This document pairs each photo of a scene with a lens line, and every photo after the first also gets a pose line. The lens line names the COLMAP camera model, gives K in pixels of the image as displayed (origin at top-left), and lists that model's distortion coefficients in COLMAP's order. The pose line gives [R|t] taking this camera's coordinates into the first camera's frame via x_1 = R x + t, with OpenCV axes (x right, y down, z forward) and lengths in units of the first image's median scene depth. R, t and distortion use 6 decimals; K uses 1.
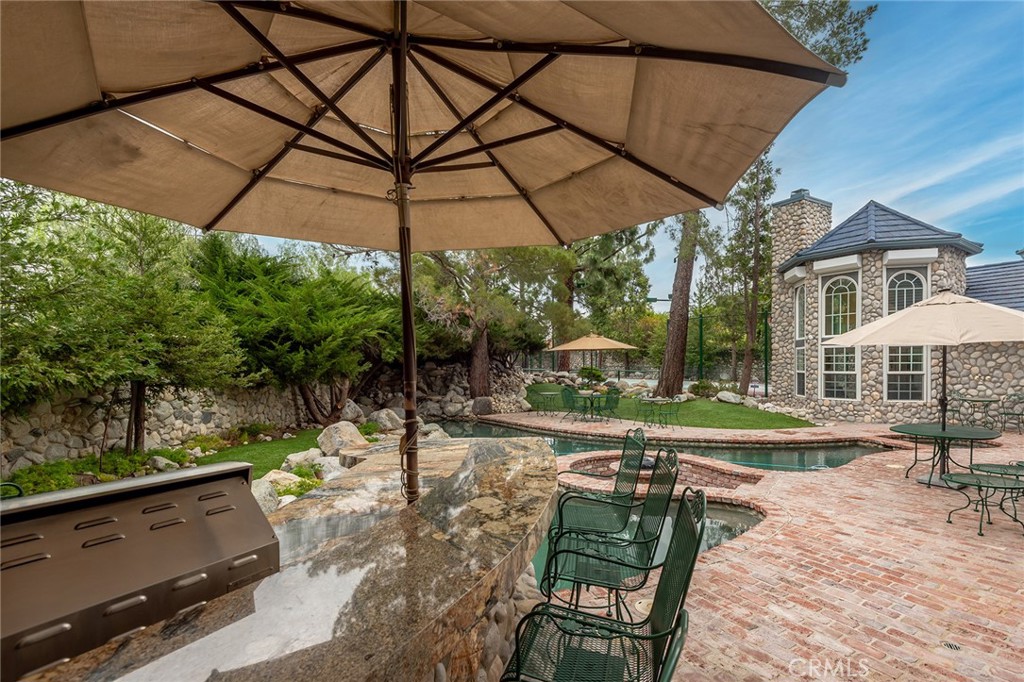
lens RADIAL K [[469.2, 0, 517.4], [0, 469.2, 368.8], [0, 0, 1]] dist [0.024171, -0.014087]
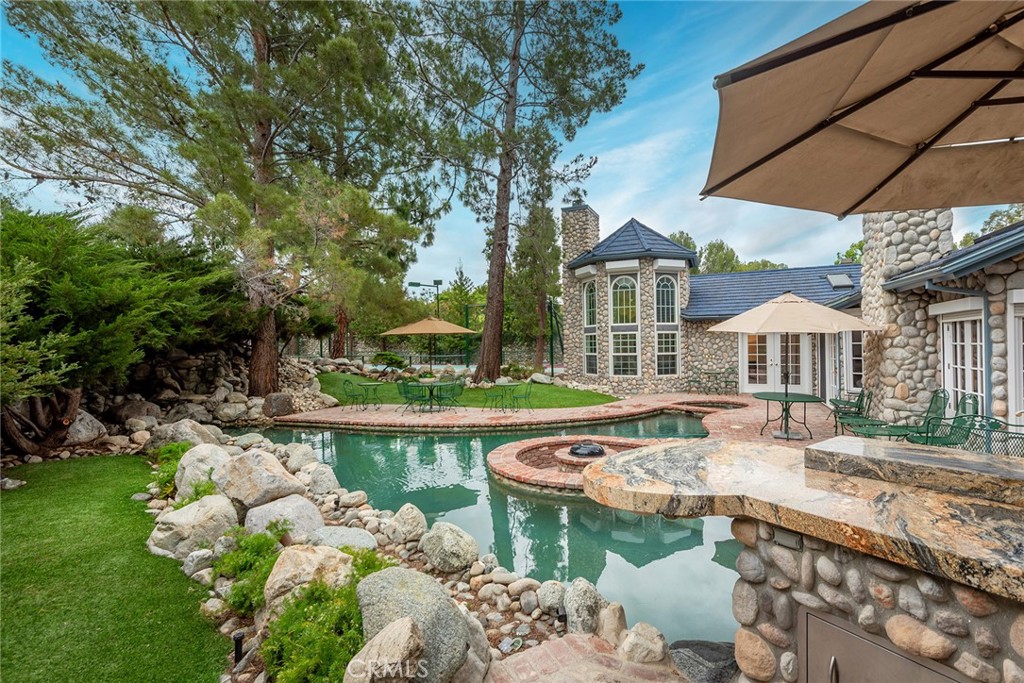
lens RADIAL K [[466.4, 0, 512.0], [0, 466.4, 341.5], [0, 0, 1]] dist [0.038090, -0.014529]
pose [[0.829785, -0.000287, 0.558084, -0.232248], [0.014808, 0.999659, -0.021503, -0.003304], [-0.557887, 0.026107, 0.829506, 0.156417]]
